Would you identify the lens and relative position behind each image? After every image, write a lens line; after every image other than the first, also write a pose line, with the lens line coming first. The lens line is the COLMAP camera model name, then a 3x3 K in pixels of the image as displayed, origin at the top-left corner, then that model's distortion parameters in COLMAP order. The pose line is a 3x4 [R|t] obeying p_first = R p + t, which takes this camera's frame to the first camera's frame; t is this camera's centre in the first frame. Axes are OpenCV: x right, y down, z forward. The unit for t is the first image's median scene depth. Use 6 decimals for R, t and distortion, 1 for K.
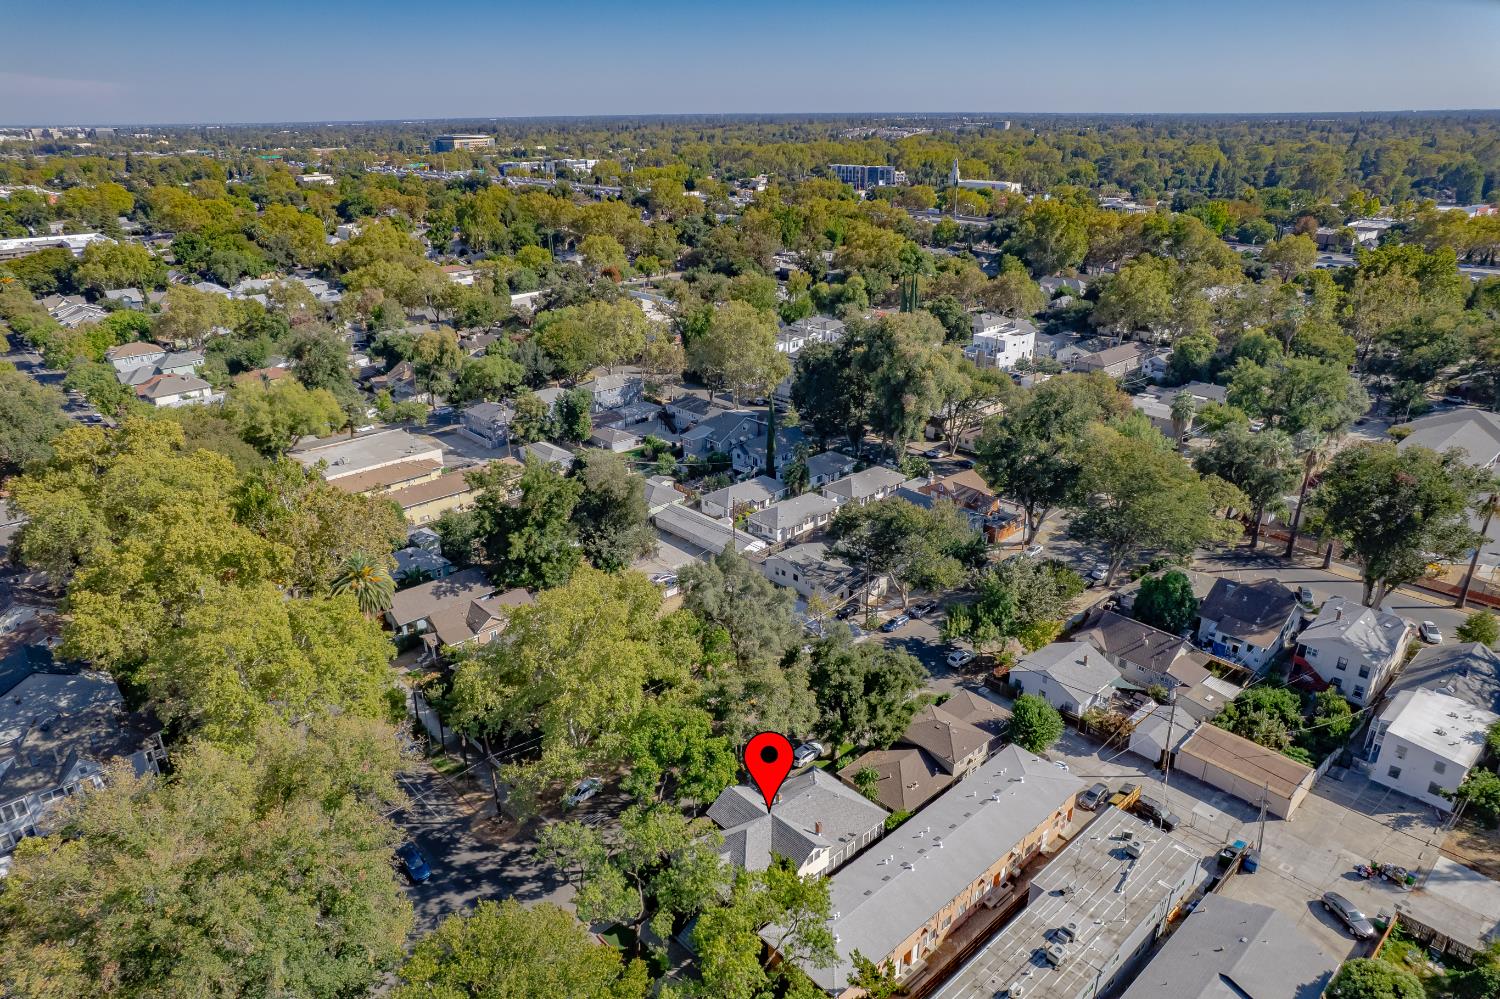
lens RADIAL K [[958.1, 0, 744.4], [0, 958.1, 497.4], [0, 0, 1]] dist [-0.066183, 0.054403]
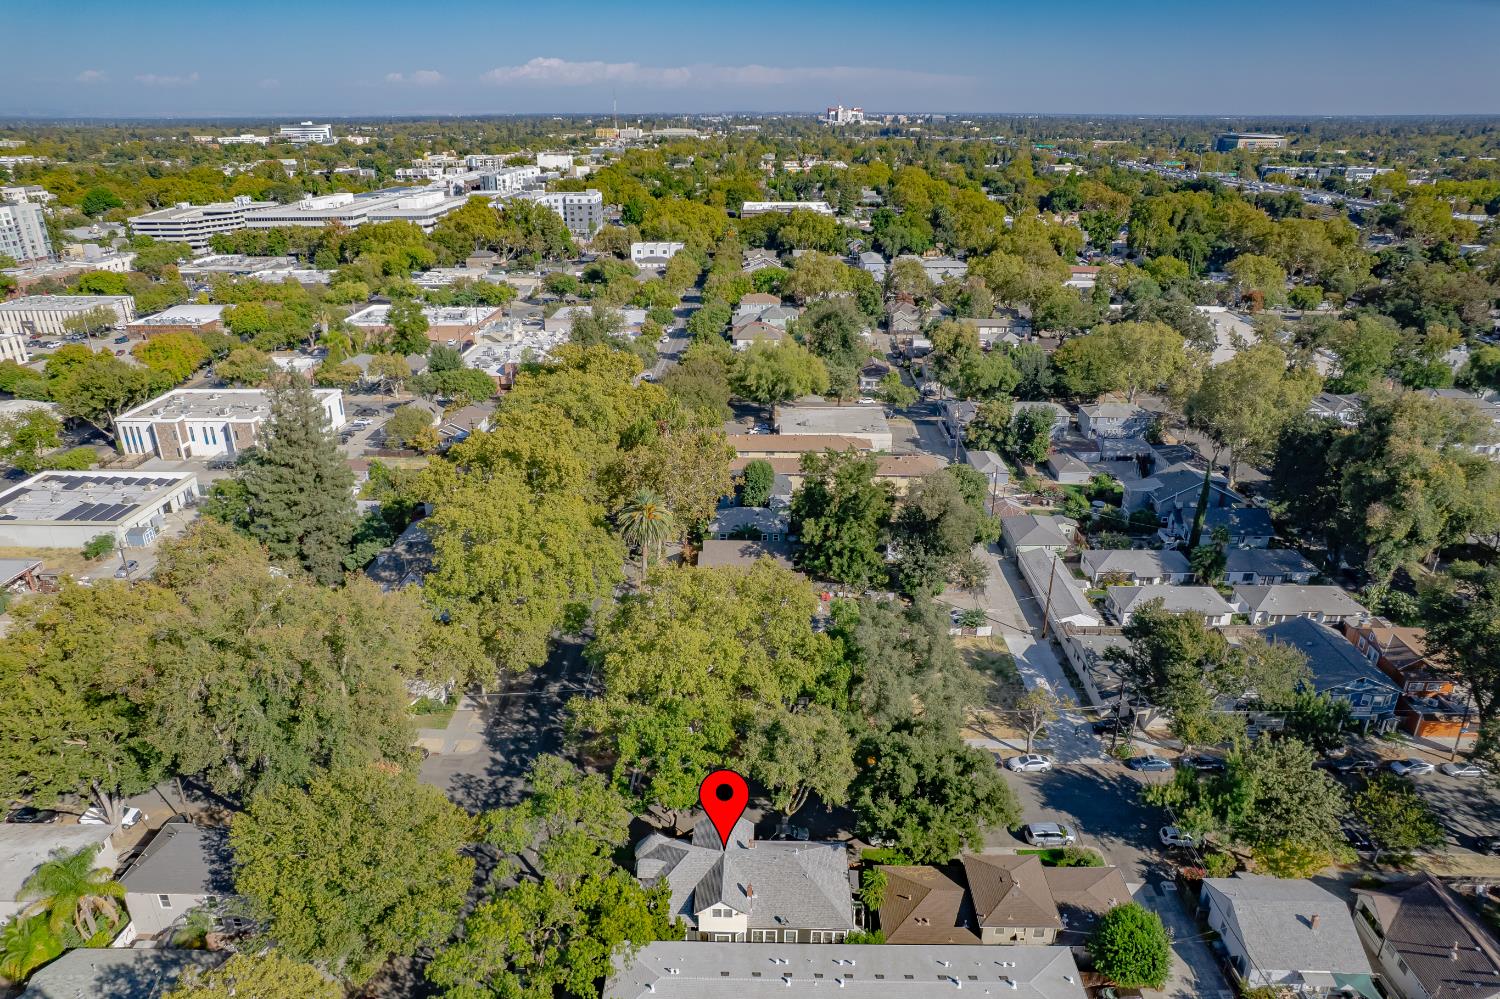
lens RADIAL K [[958.1, 0, 744.4], [0, 958.1, 497.4], [0, 0, 1]] dist [-0.066183, 0.054403]
pose [[0.722130, 0.270139, -0.636830, 0.271327], [-0.266503, 0.958179, 0.104253, -0.055509], [0.638360, 0.094433, 0.763923, 0.123597]]
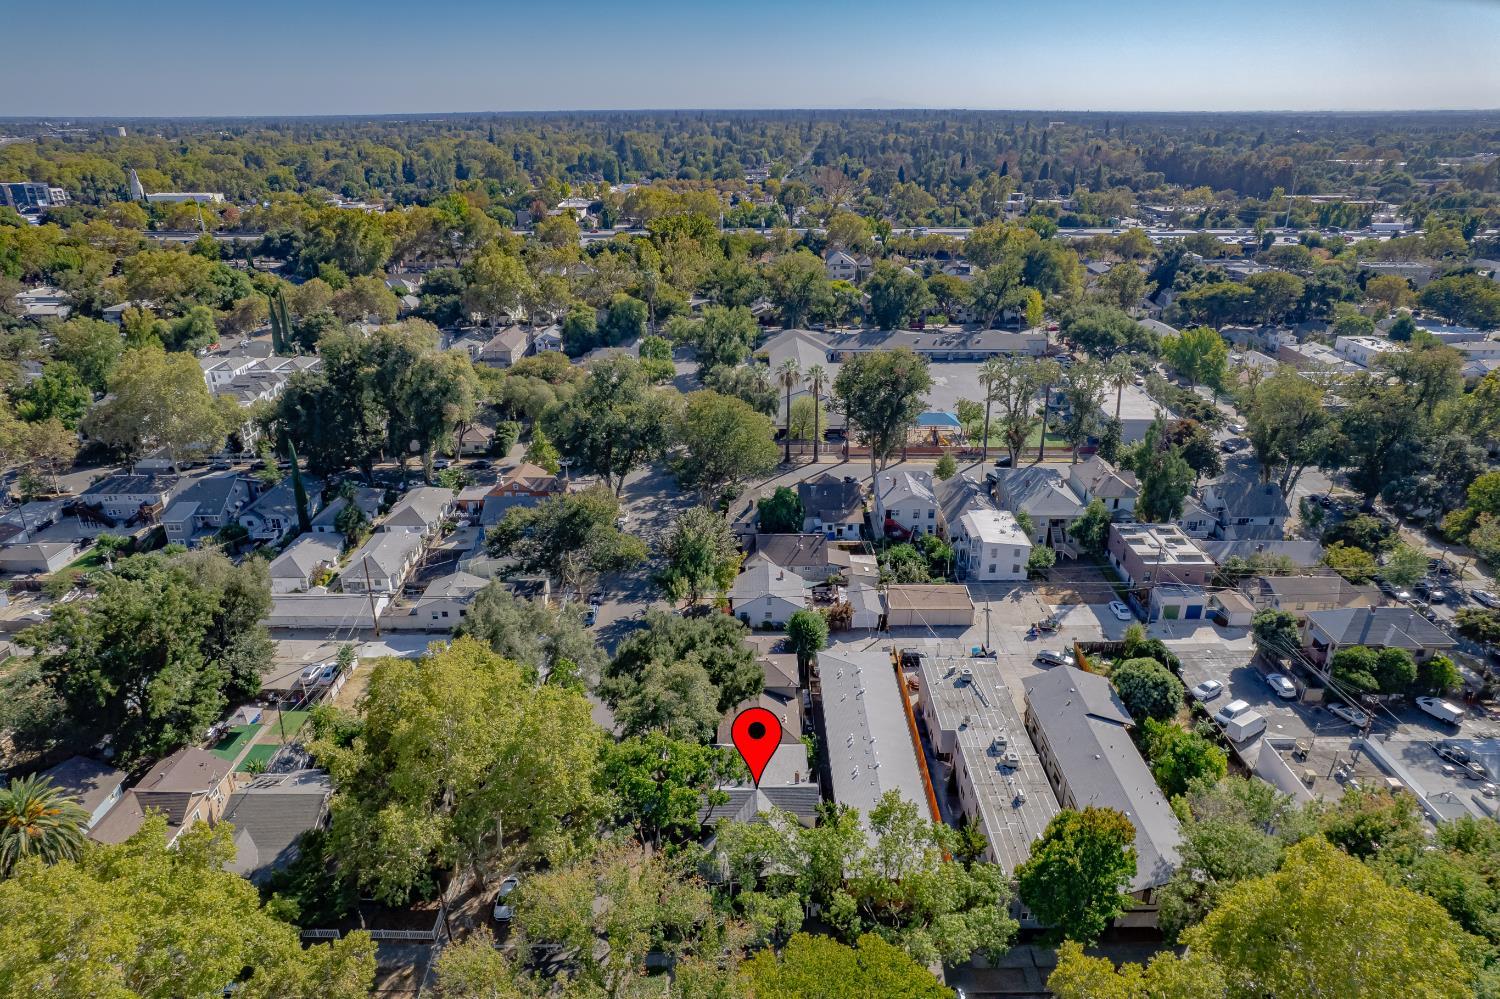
lens RADIAL K [[958.1, 0, 744.4], [0, 958.1, 497.4], [0, 0, 1]] dist [-0.066183, 0.054403]
pose [[0.680312, -0.273587, 0.679945, -0.292374], [0.275455, 0.955147, 0.108715, -0.039028], [-0.679191, 0.113335, 0.725159, 0.116867]]
